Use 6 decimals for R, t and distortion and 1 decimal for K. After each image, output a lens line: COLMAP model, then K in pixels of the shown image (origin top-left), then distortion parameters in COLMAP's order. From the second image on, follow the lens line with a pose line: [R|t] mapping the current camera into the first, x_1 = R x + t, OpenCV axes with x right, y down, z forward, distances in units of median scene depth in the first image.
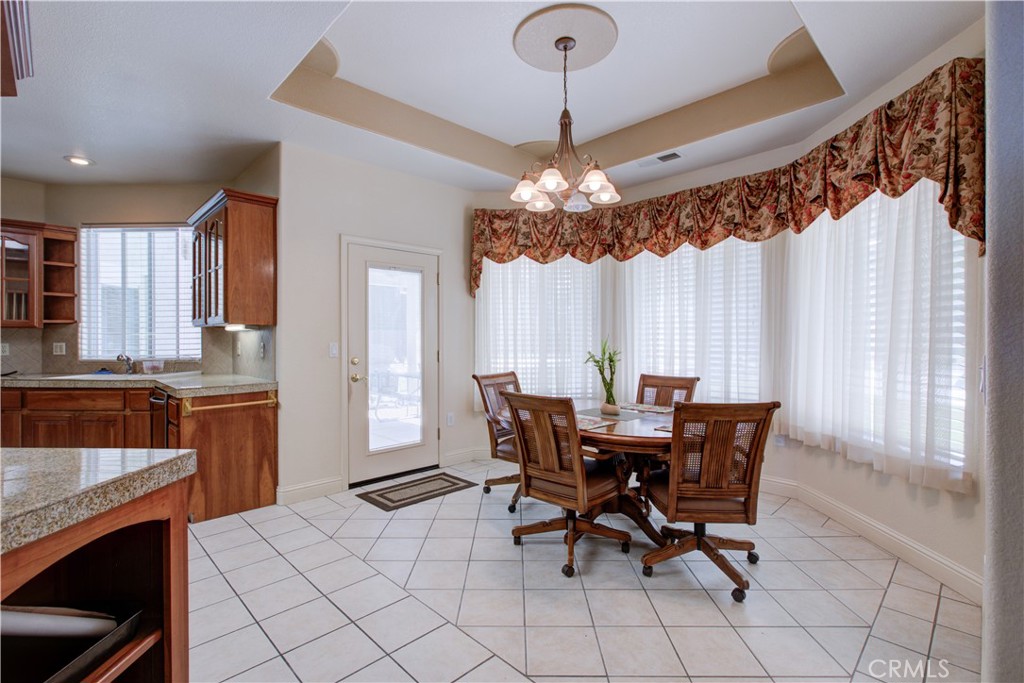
lens RADIAL K [[470.9, 0, 506.9], [0, 470.9, 339.2], [0, 0, 1]] dist [-0.005301, 0.003012]
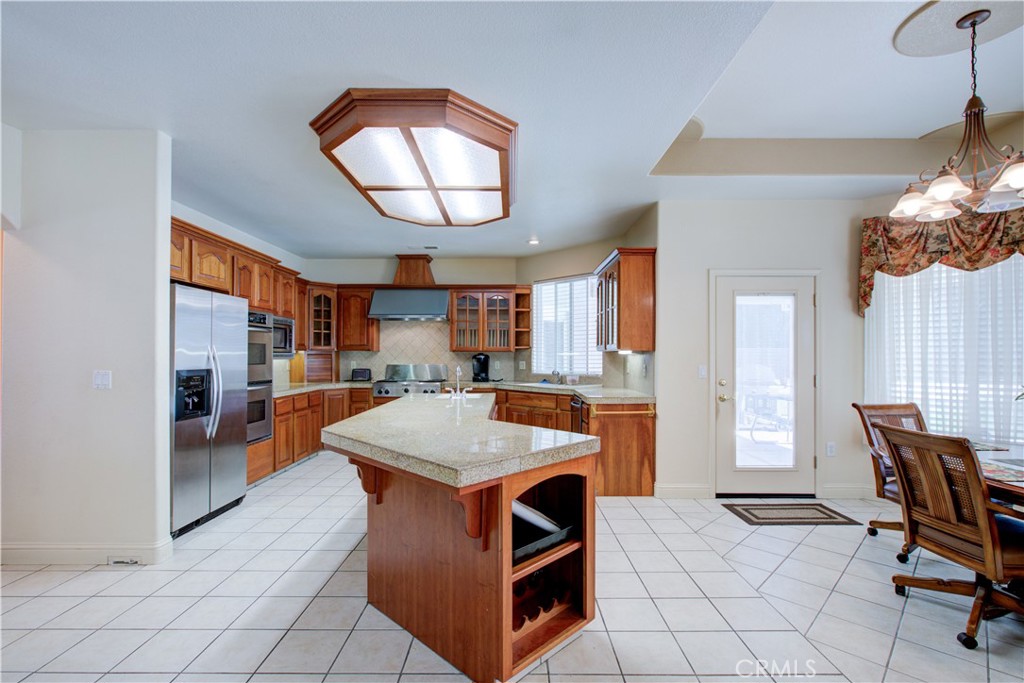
lens RADIAL K [[470.9, 0, 508.3], [0, 470.9, 352.2], [0, 0, 1]] dist [-0.005301, 0.003012]
pose [[0.715648, 0.000864, -0.698461, 0.095741], [-0.005466, 0.999976, -0.004363, -0.019043], [0.698440, 0.006940, 0.715635, -0.149546]]
